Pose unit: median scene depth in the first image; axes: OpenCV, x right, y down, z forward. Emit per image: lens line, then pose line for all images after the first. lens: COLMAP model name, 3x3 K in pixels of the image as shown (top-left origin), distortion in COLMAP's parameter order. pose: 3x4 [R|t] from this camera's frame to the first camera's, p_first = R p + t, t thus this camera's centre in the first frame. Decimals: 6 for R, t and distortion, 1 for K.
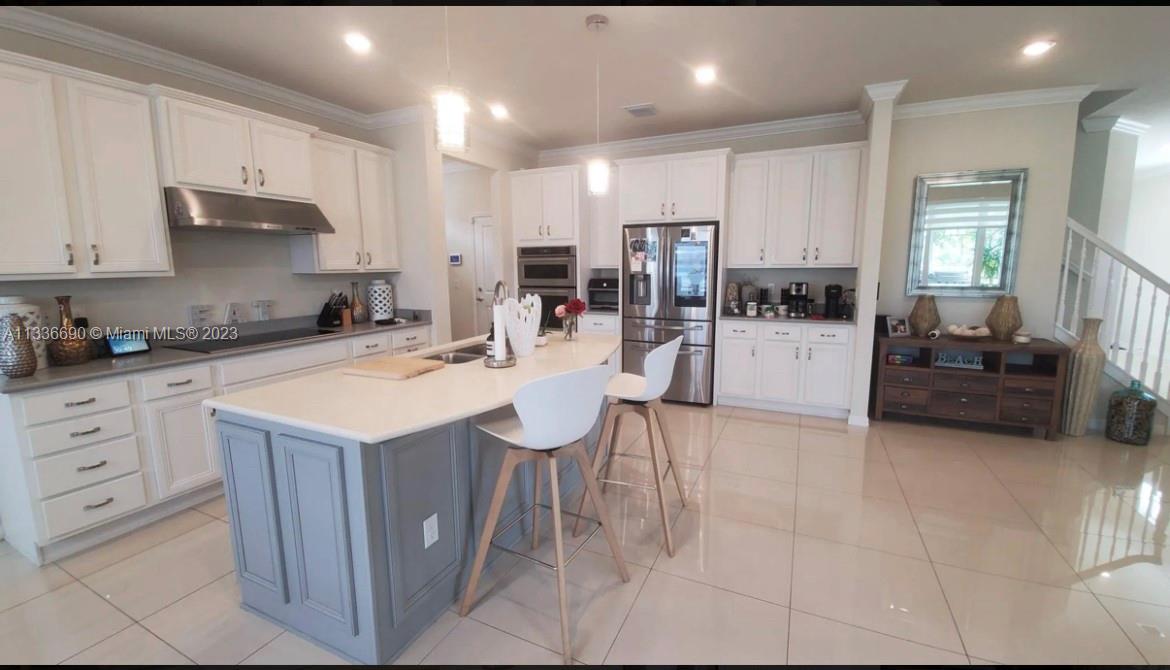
lens RADIAL K [[453.5, 0, 597.6], [0, 453.5, 330.6], [0, 0, 1]] dist [0.000802, -0.009638]
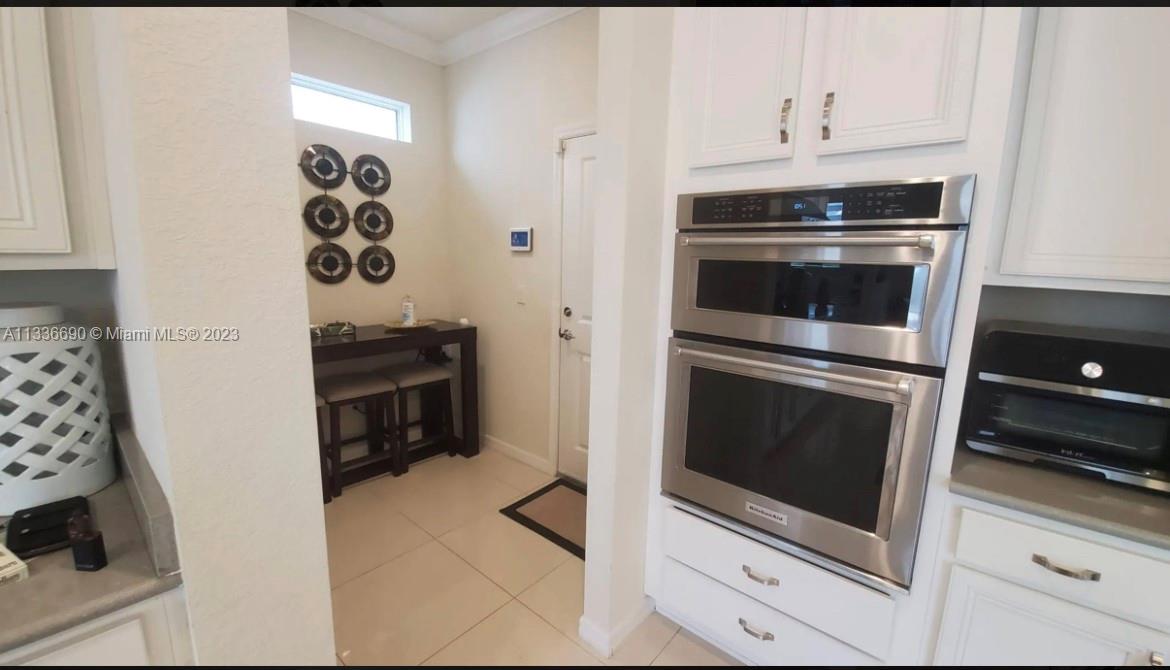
lens RADIAL K [[453.5, 0, 597.6], [0, 453.5, 330.6], [0, 0, 1]] dist [0.000802, -0.009638]
pose [[0.965852, 0.076692, -0.247483, -0.293671], [-0.072648, 0.997033, 0.025446, -0.202707], [0.248700, -0.006598, 0.968558, 1.397004]]
